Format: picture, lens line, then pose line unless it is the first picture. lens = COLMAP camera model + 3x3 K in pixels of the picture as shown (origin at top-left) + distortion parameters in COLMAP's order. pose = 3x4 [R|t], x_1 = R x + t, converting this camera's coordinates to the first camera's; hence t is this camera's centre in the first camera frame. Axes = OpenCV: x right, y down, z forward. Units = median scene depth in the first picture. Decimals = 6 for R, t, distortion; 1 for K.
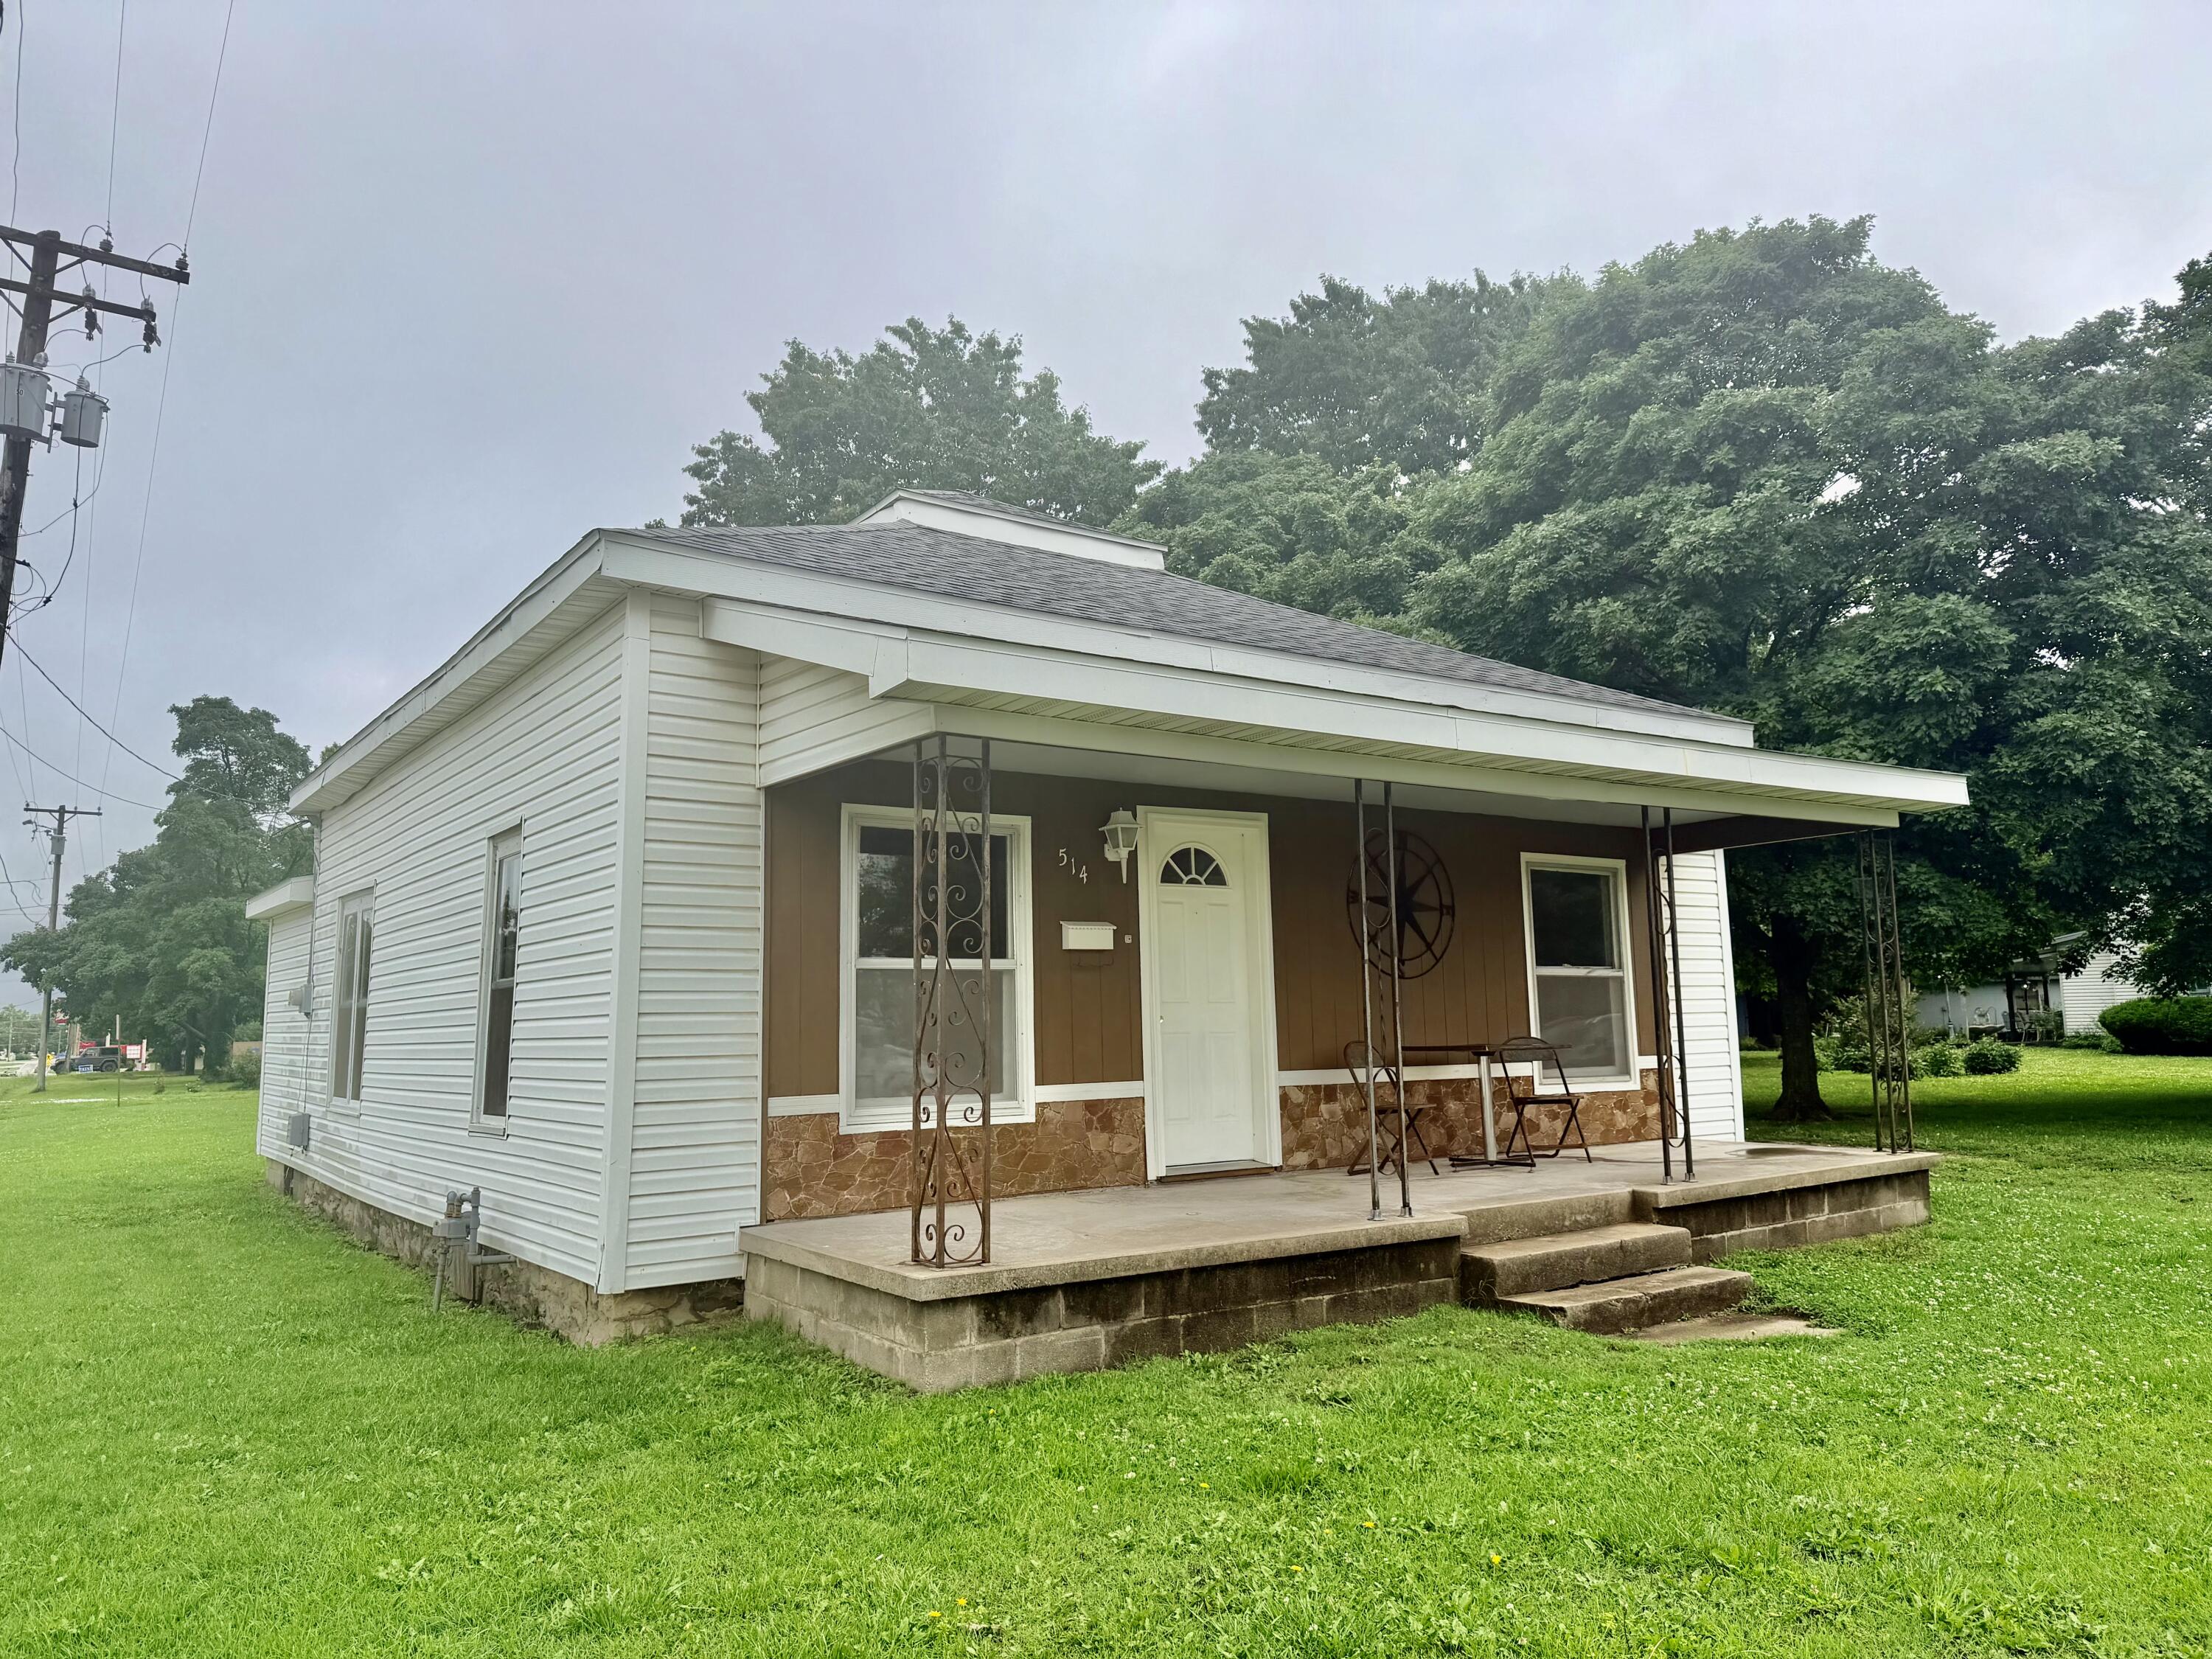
lens RADIAL K [[1561.3, 0, 1125.0], [0, 1561.3, 806.7], [0, 0, 1]] dist [0.058857, -0.055387]
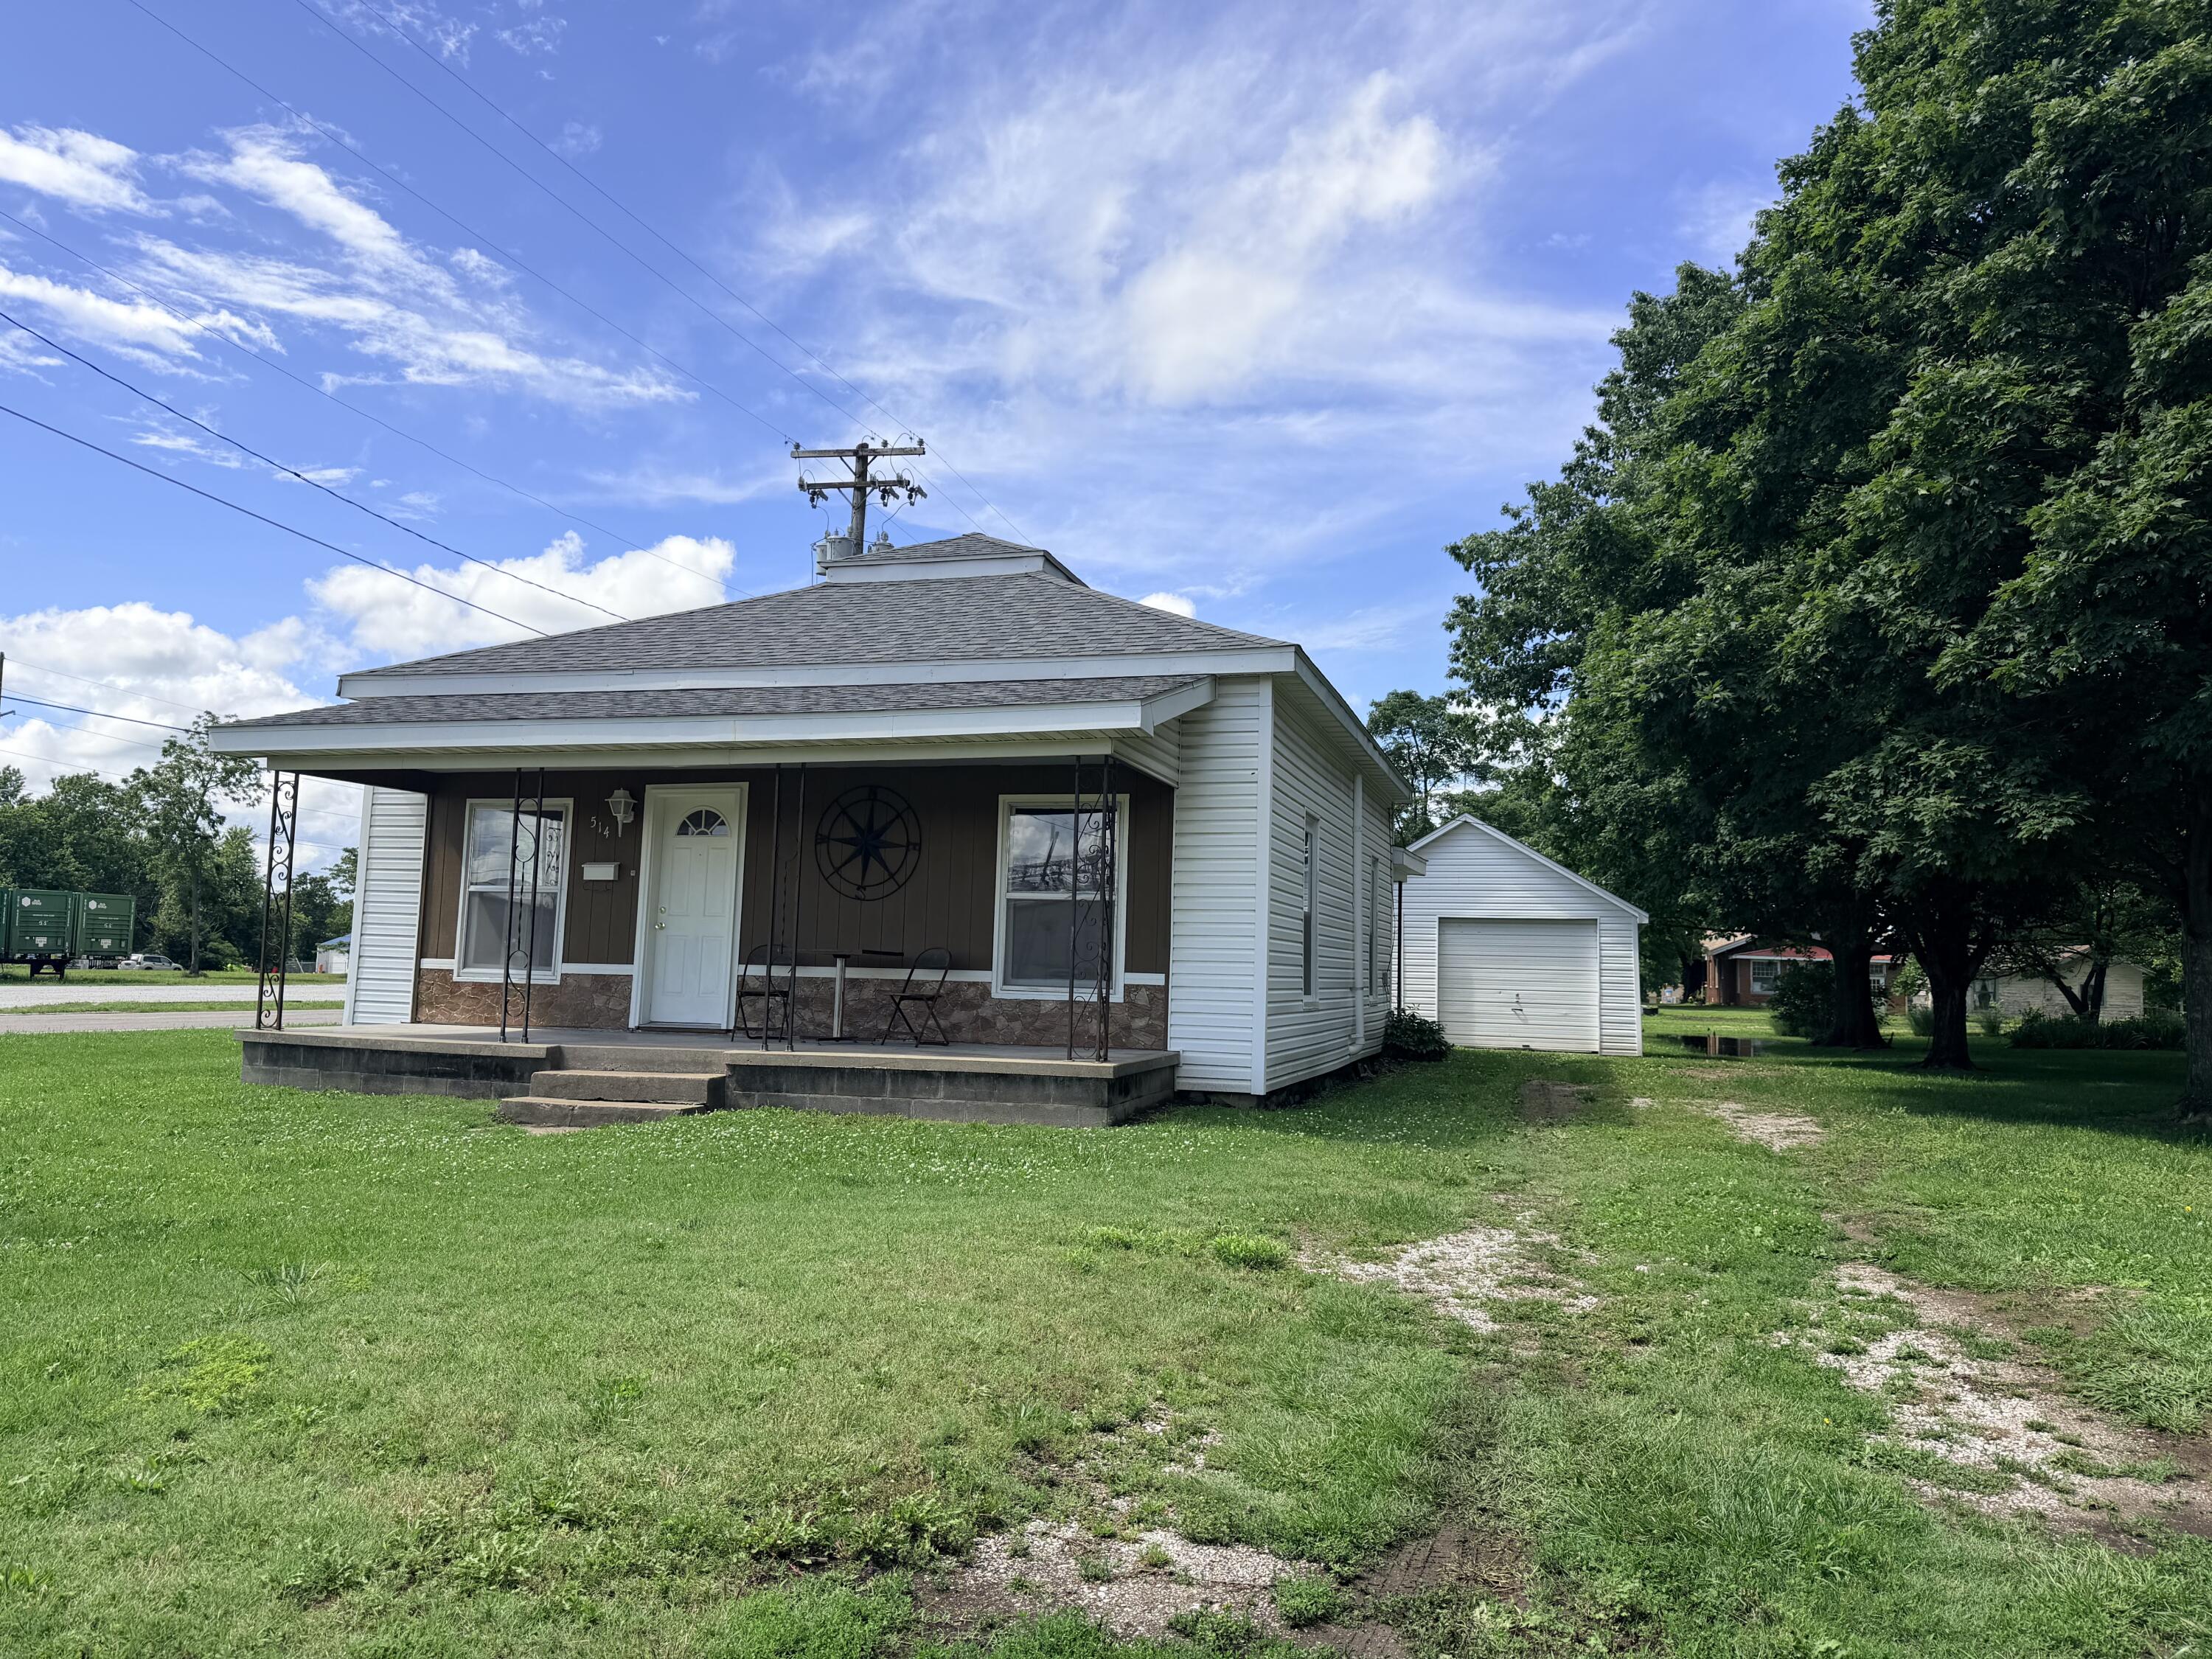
lens RADIAL K [[1561.3, 0, 1110.3], [0, 1561.3, 839.6], [0, 0, 1]] dist [0.058857, -0.055387]
pose [[0.607631, -0.032527, -0.793553, 1.415905], [0.072952, 0.997223, 0.014985, 0.059116], [0.790862, -0.066997, 0.608316, 0.406827]]
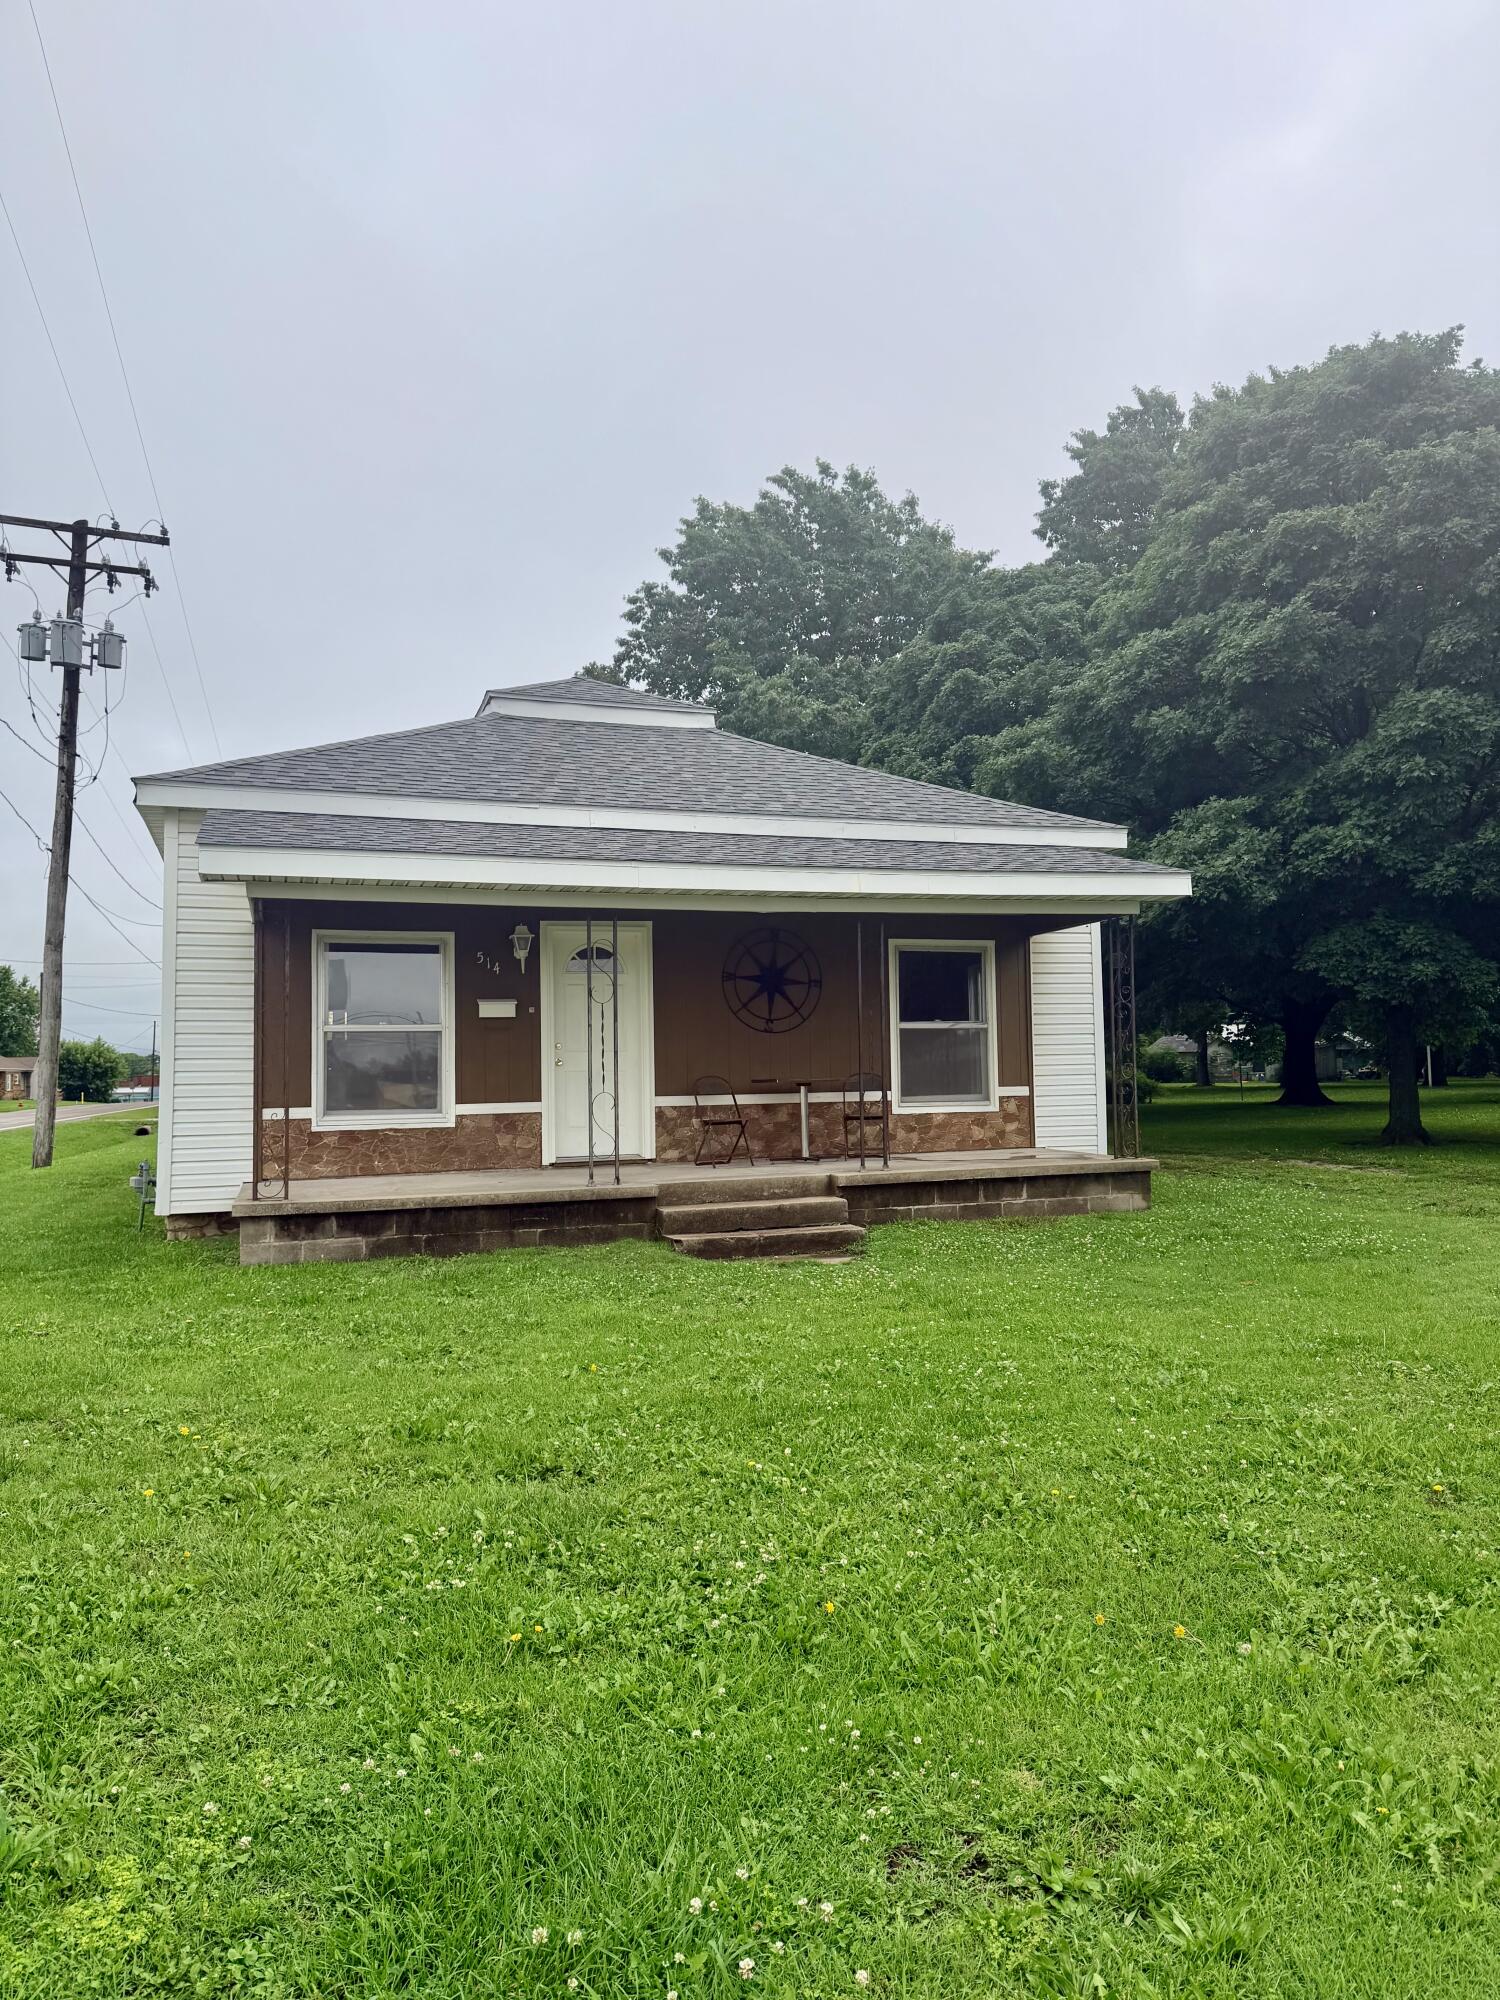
lens RADIAL K [[1411.7, 0, 756.4], [0, 1411.7, 985.5], [0, 0, 1]] dist [0.058857, -0.055387]
pose [[0.960499, -0.016686, -0.277781, 0.554903], [0.039584, 0.996243, 0.077030, -0.033212], [0.275452, -0.084984, 0.957551, -0.235474]]
